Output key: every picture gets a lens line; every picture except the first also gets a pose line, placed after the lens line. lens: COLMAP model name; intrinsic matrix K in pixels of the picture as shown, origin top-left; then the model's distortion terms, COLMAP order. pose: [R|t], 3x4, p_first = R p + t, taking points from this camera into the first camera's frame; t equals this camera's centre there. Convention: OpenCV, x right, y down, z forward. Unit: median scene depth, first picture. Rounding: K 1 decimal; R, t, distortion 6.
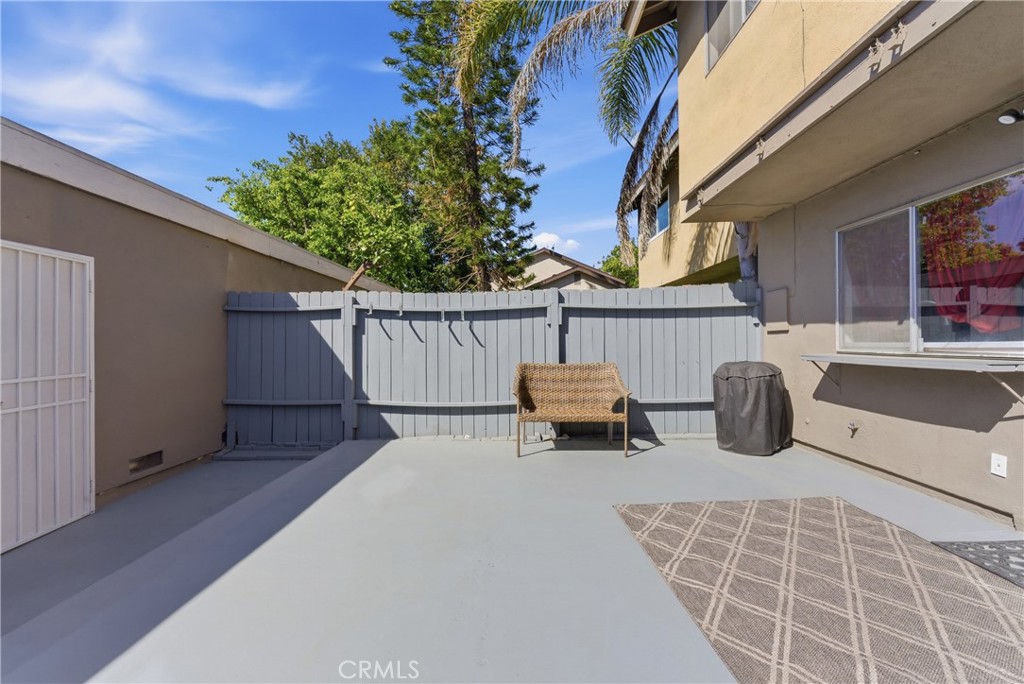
lens RADIAL K [[424.0, 0, 515.0], [0, 424.0, 340.8], [0, 0, 1]] dist [0.000048, 0.000387]
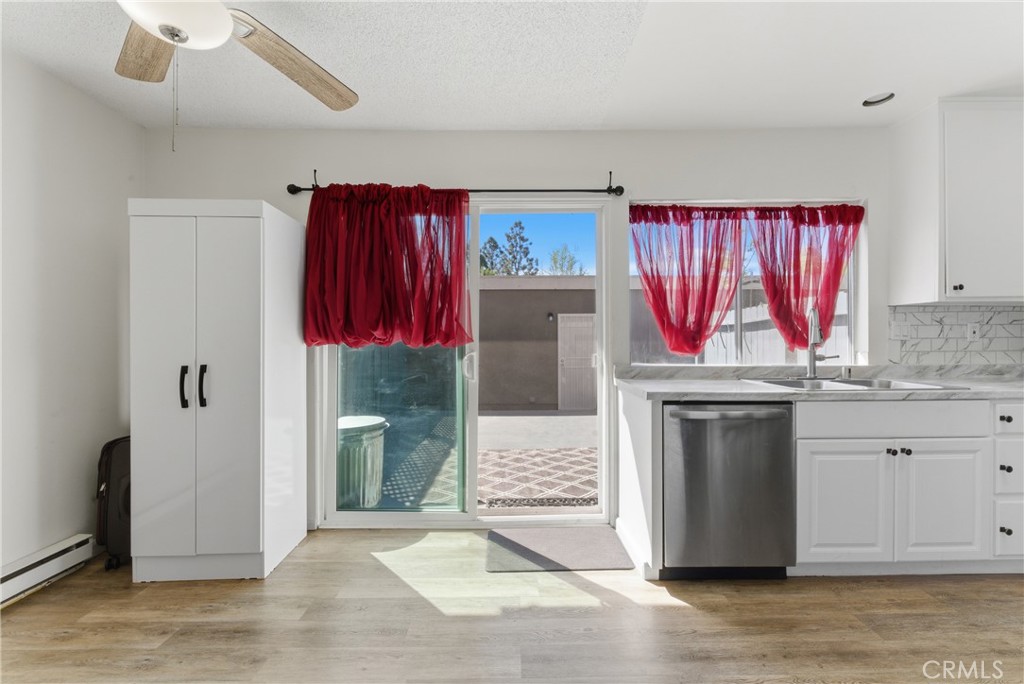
lens RADIAL K [[419.9, 0, 518.4], [0, 419.9, 340.2], [0, 0, 1]] dist [-0.002434, -0.000097]
pose [[0.017136, 0.005982, -0.999835, 1.119992], [0.005076, 0.999969, 0.006070, -0.032753], [0.999840, -0.005179, 0.017105, 0.325033]]
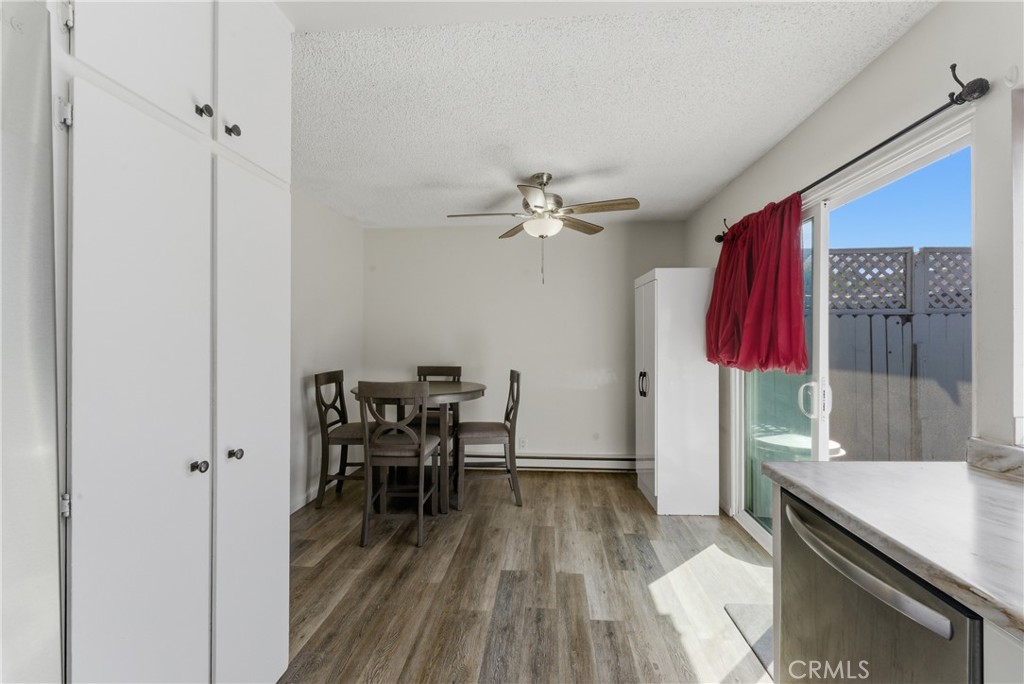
lens RADIAL K [[426.1, 0, 518.1], [0, 426.1, 337.1], [0, 0, 1]] dist [-0.001316, -0.000222]
pose [[-0.997397, 0.010206, 0.071382, 0.870910], [0.009584, 0.999913, -0.009054, -0.060697], [-0.071468, -0.008347, -0.997408, 0.732366]]
